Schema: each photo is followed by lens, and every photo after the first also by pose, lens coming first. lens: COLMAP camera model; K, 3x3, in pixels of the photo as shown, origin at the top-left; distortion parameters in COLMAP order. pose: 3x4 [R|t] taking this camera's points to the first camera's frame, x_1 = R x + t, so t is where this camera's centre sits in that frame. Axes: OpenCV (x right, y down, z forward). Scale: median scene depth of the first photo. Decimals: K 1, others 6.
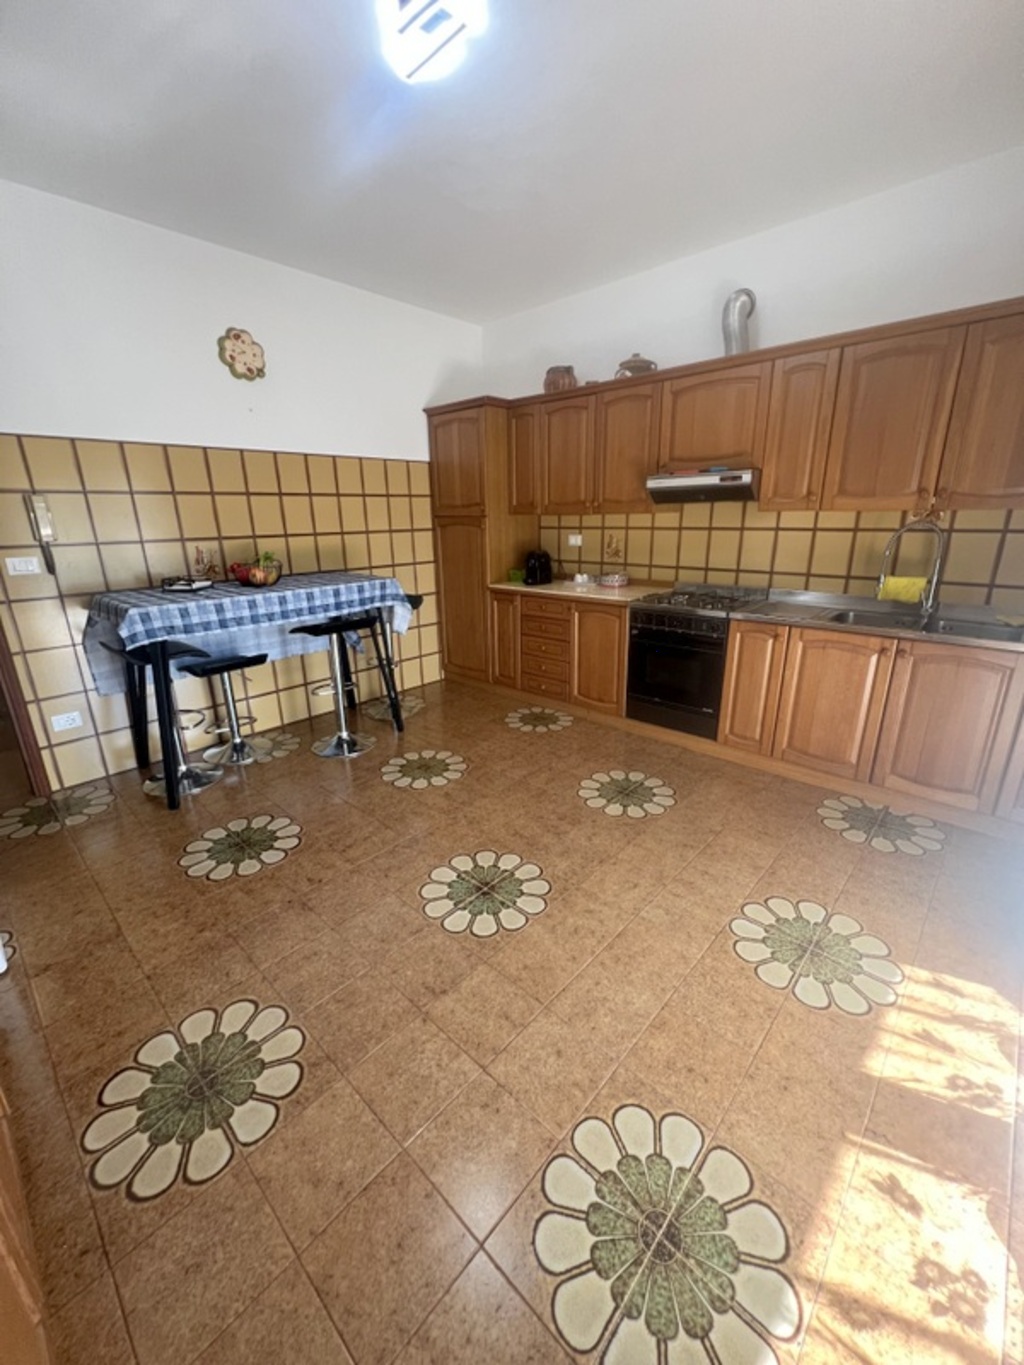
lens RADIAL K [[543.3, 0, 511.8], [0, 543.3, 686.4], [0, 0, 1]] dist [-0.004874, 0.000420]
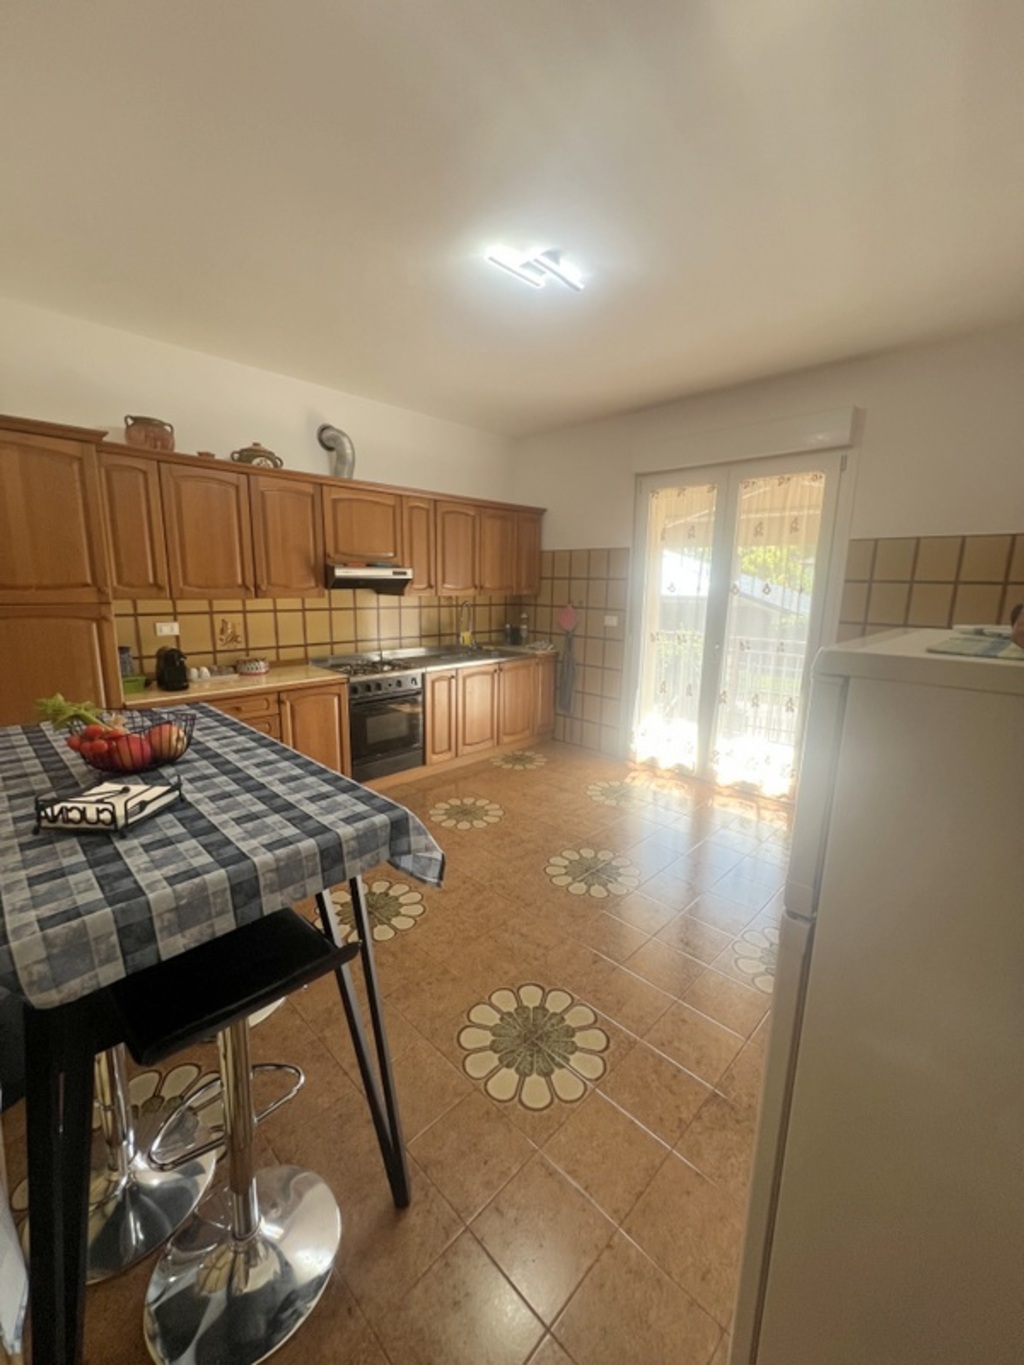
lens RADIAL K [[543.3, 0, 511.8], [0, 543.3, 686.4], [0, 0, 1]] dist [-0.004874, 0.000420]
pose [[0.032247, -0.174648, 0.984103, -1.000406], [0.287652, 0.944577, 0.158208, -0.258348], [-0.957192, 0.277977, 0.080697, 0.722972]]
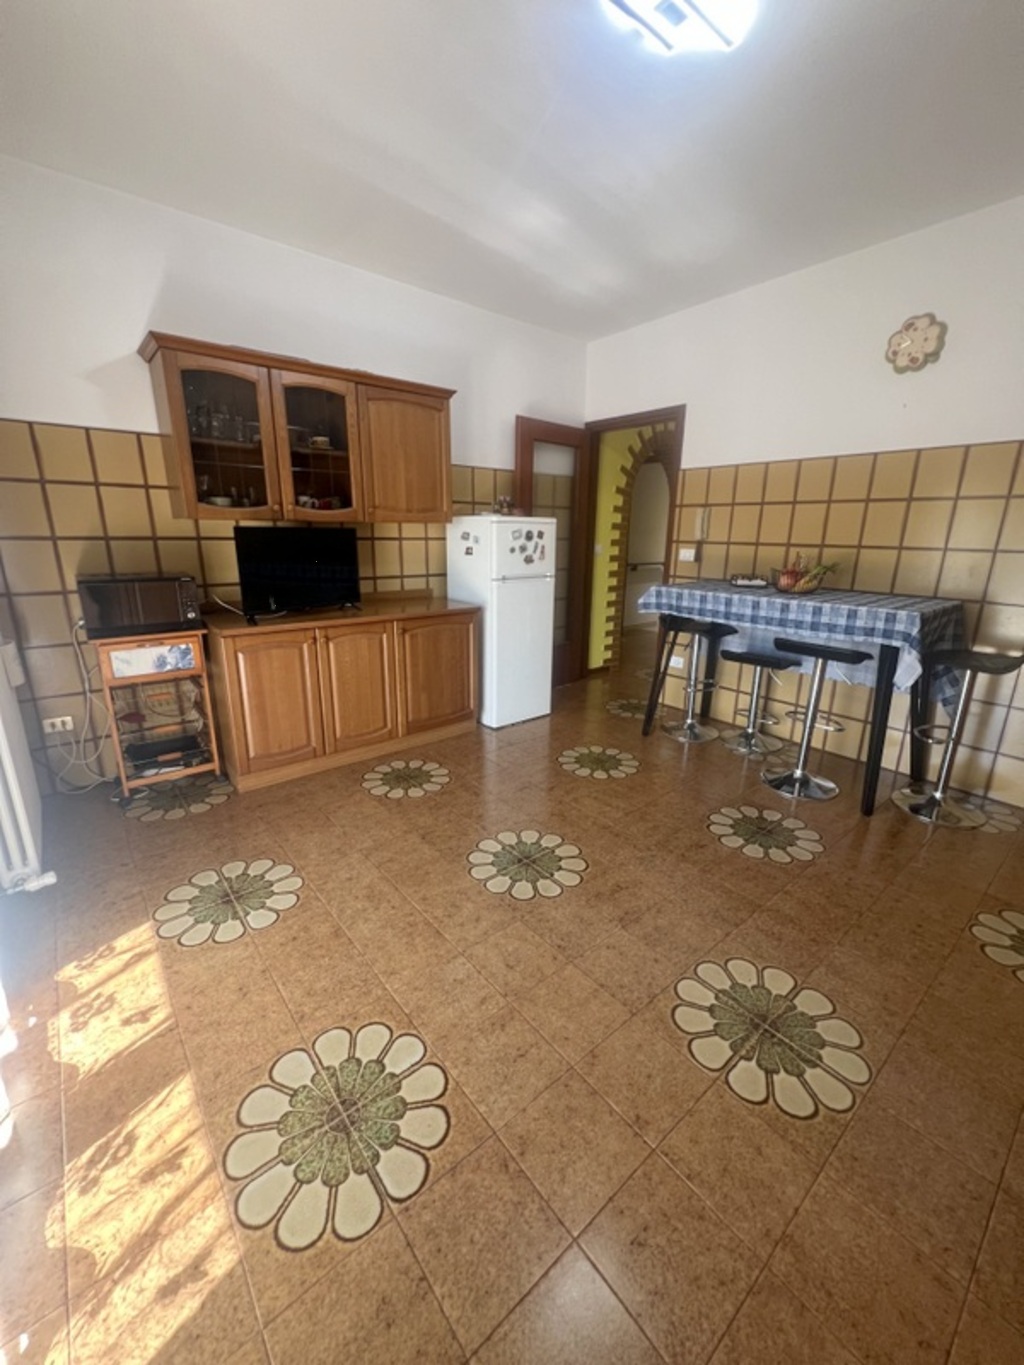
lens RADIAL K [[550.3, 0, 508.2], [0, 550.3, 674.6], [0, 0, 1]] dist [0.000902, 0.000755]
pose [[-0.134145, 0.269288, -0.953671, 0.684270], [-0.309602, 0.902807, 0.298474, -0.211413], [0.941356, 0.335297, -0.037735, 0.668775]]
